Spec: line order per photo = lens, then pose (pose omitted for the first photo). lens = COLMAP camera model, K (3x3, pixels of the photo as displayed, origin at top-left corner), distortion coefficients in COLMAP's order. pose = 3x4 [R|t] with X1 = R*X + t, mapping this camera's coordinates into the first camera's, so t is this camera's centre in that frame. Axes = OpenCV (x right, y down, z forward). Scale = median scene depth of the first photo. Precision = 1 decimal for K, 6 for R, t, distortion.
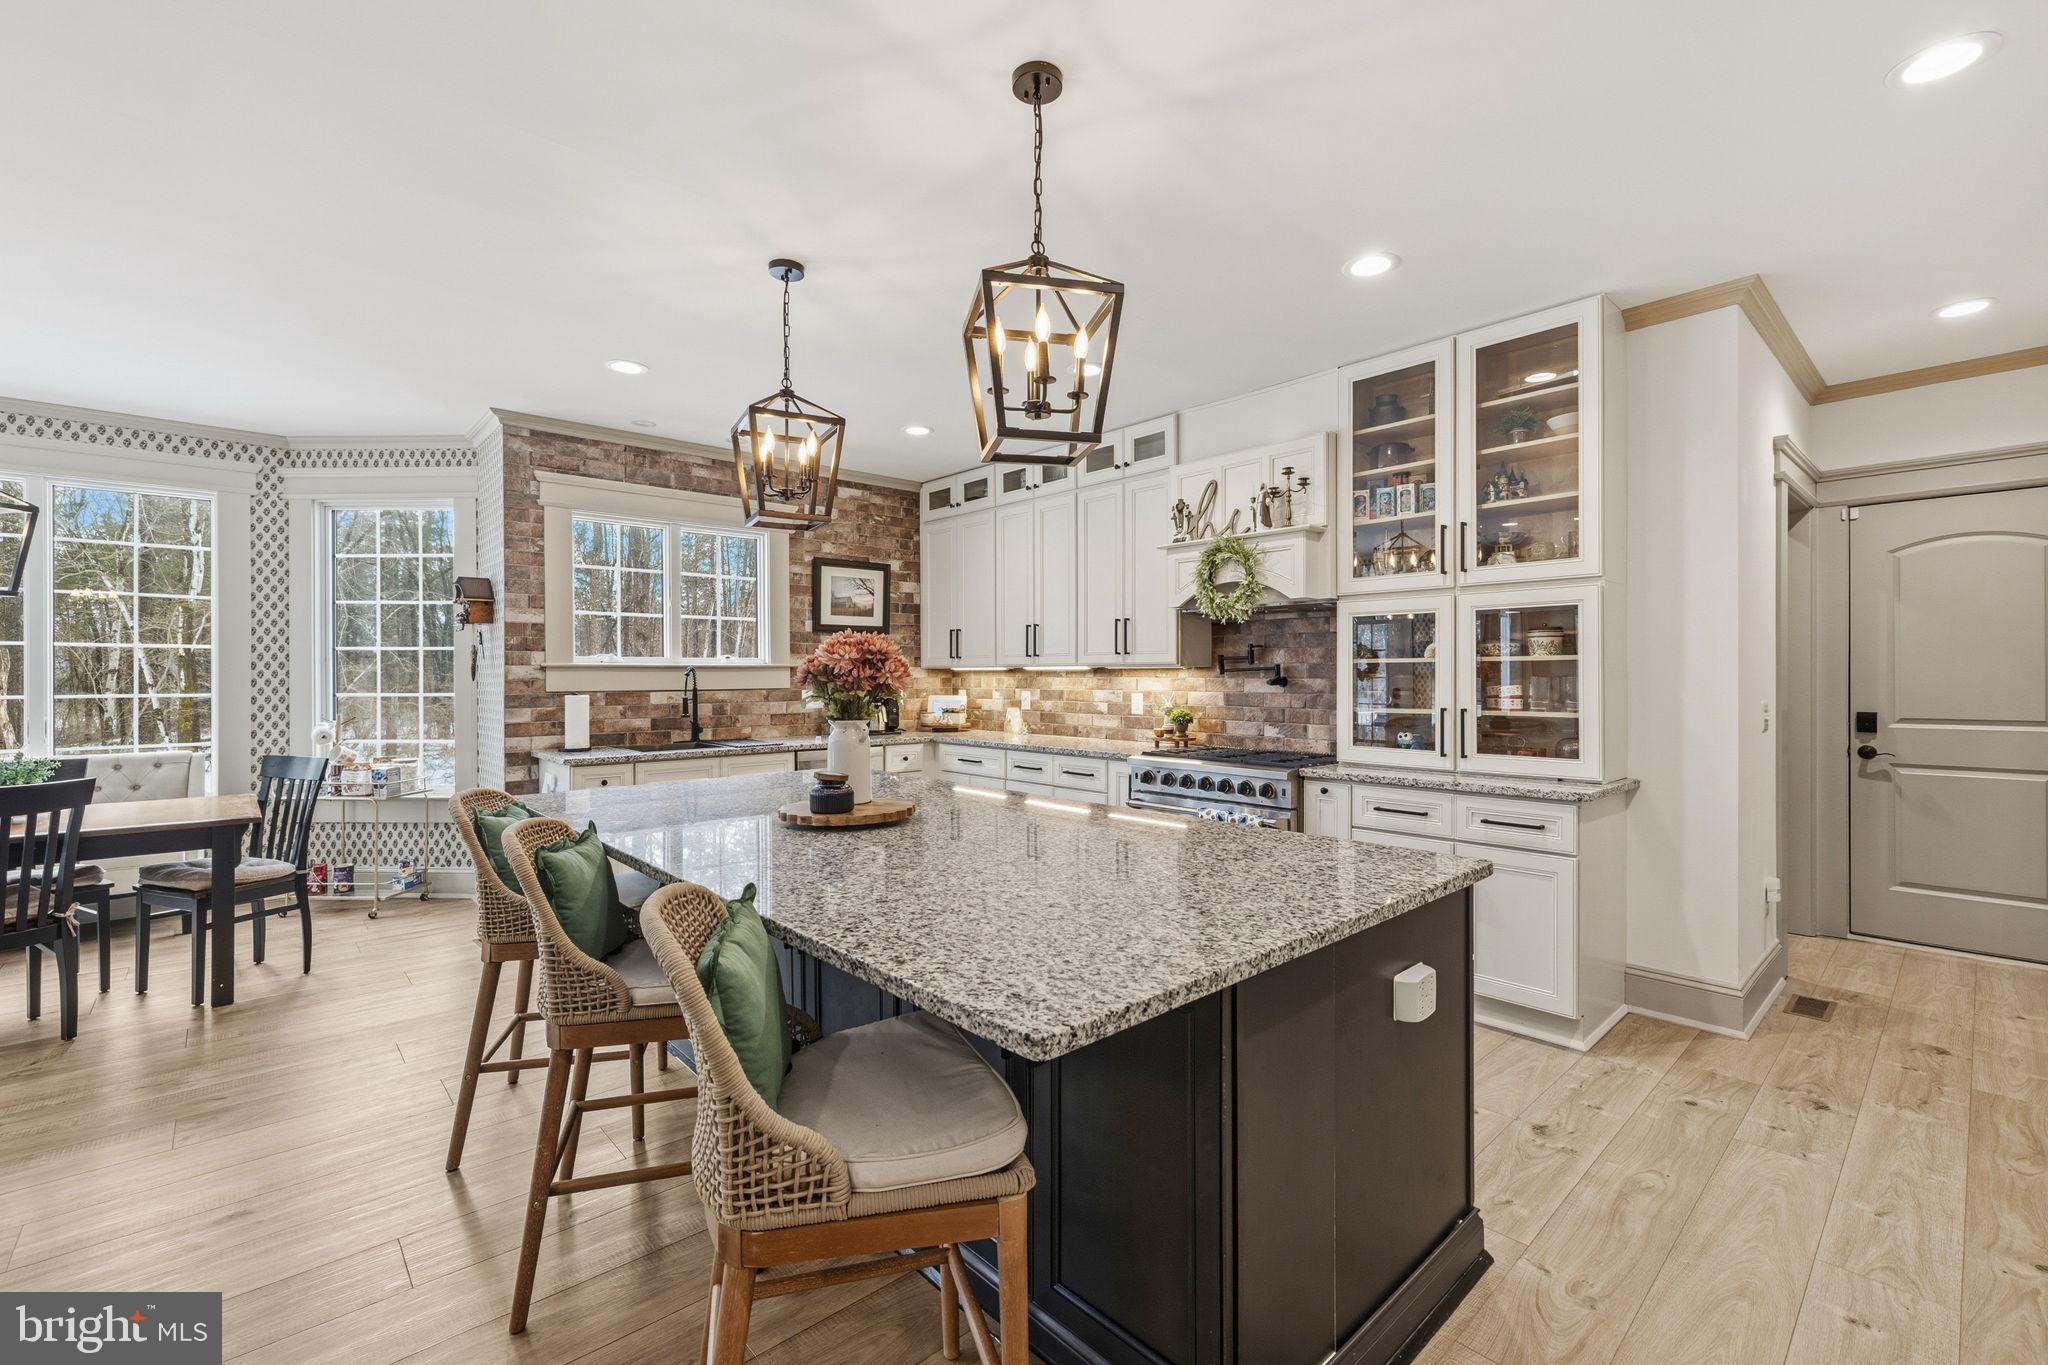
lens RADIAL K [[869.1, 0, 1028.9], [0, 869.1, 676.3], [0, 0, 1]] dist [0.000620, 0.000025]
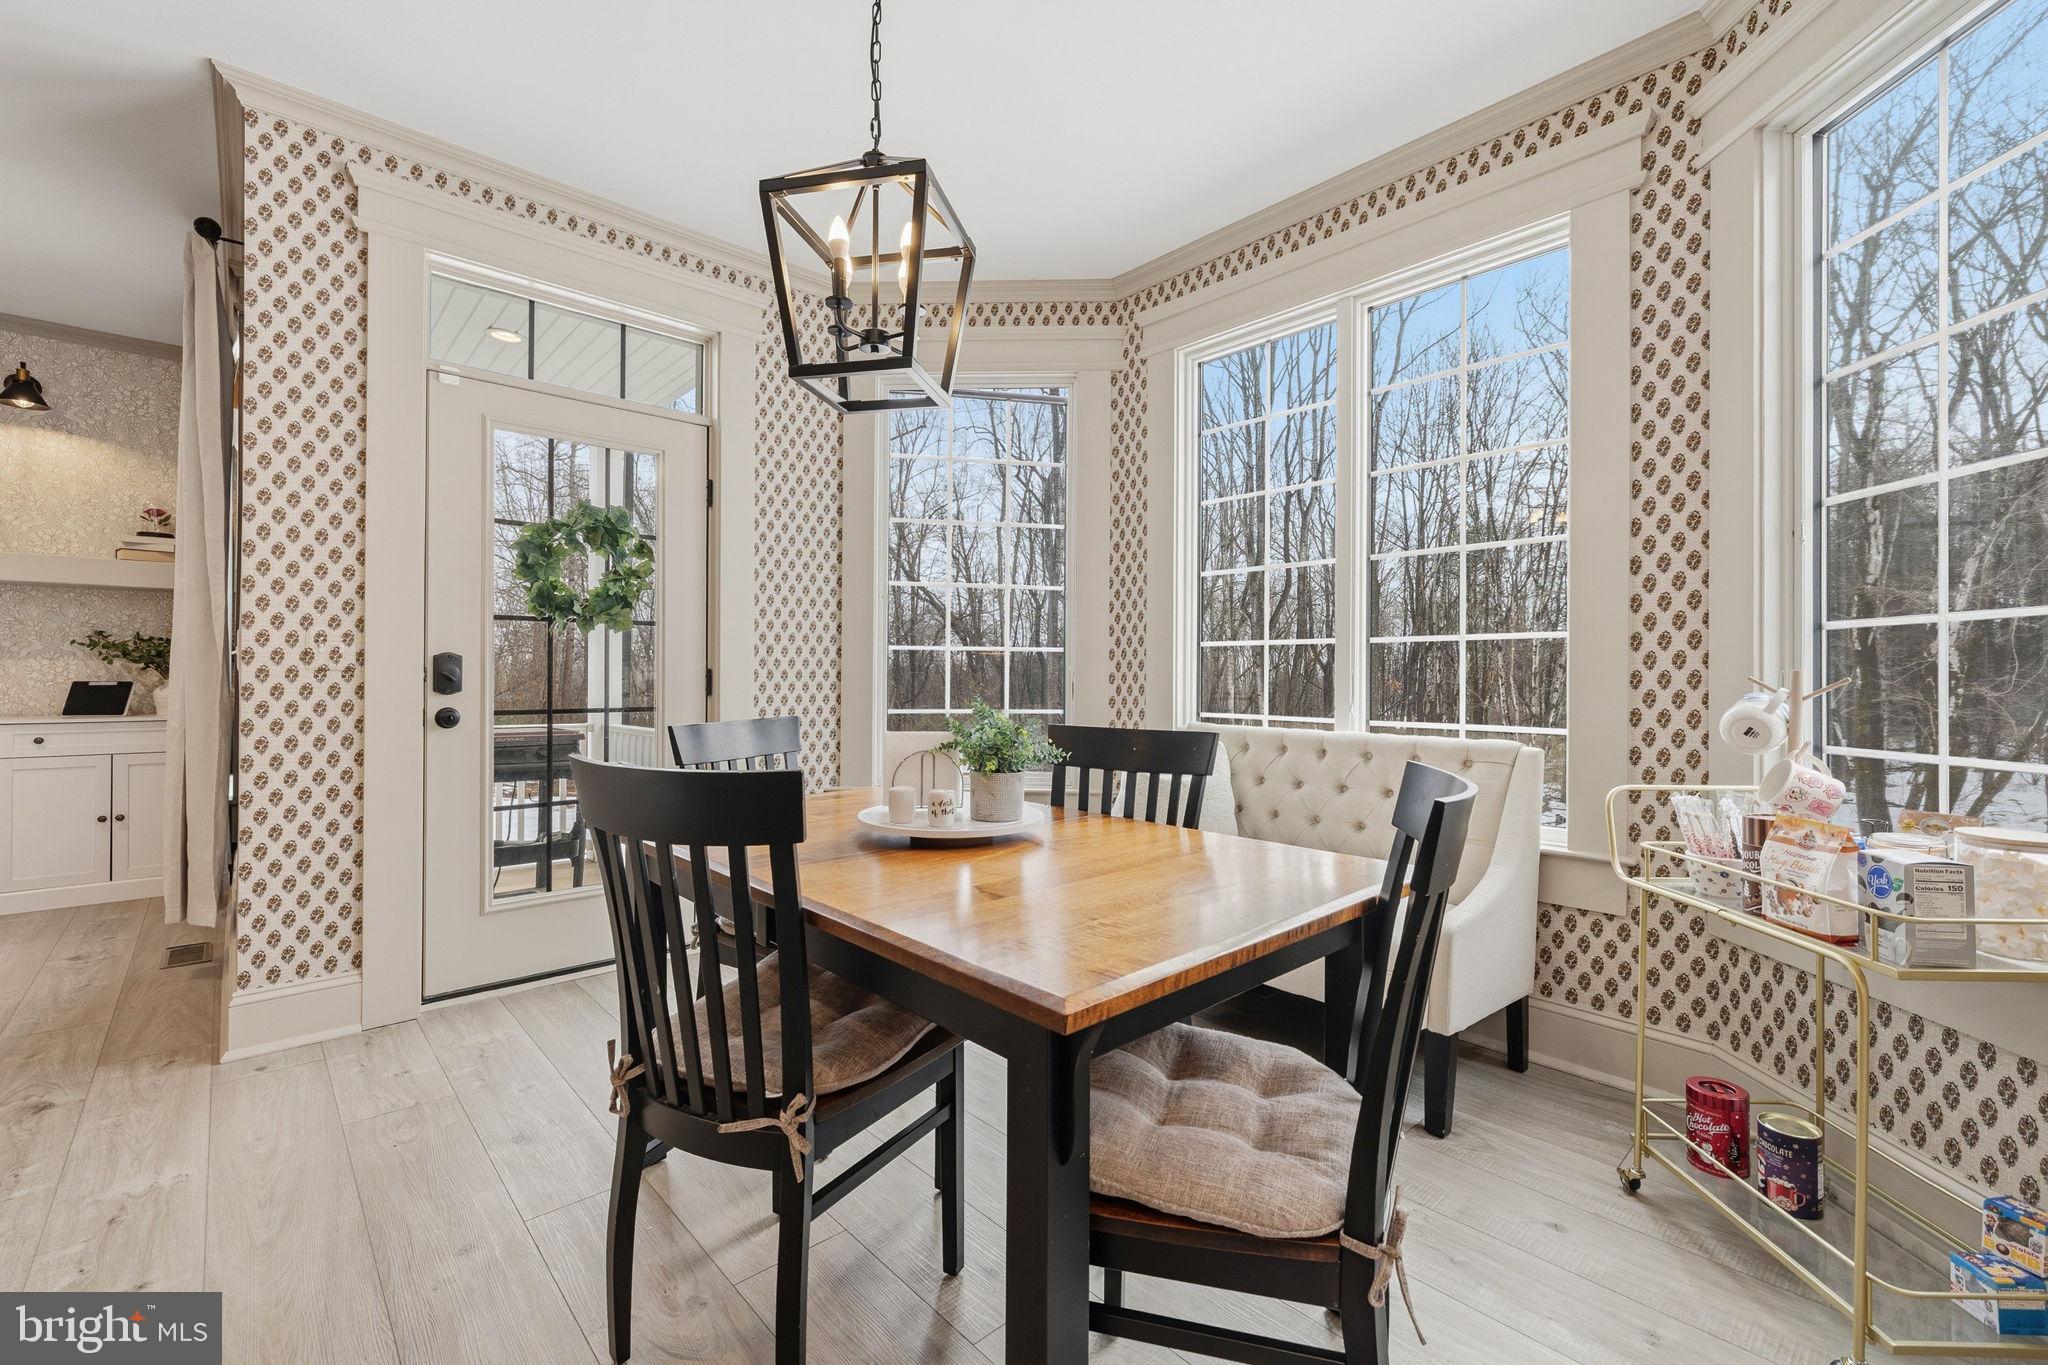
lens RADIAL K [[869.1, 0, 1030.0], [0, 869.1, 679.7], [0, 0, 1]] dist [0.000620, 0.000025]
pose [[0.015820, 0.005200, -0.999861, -0.462504], [-0.008171, 0.999954, 0.005071, 0.048820], [0.999841, 0.008090, 0.015862, 0.707693]]
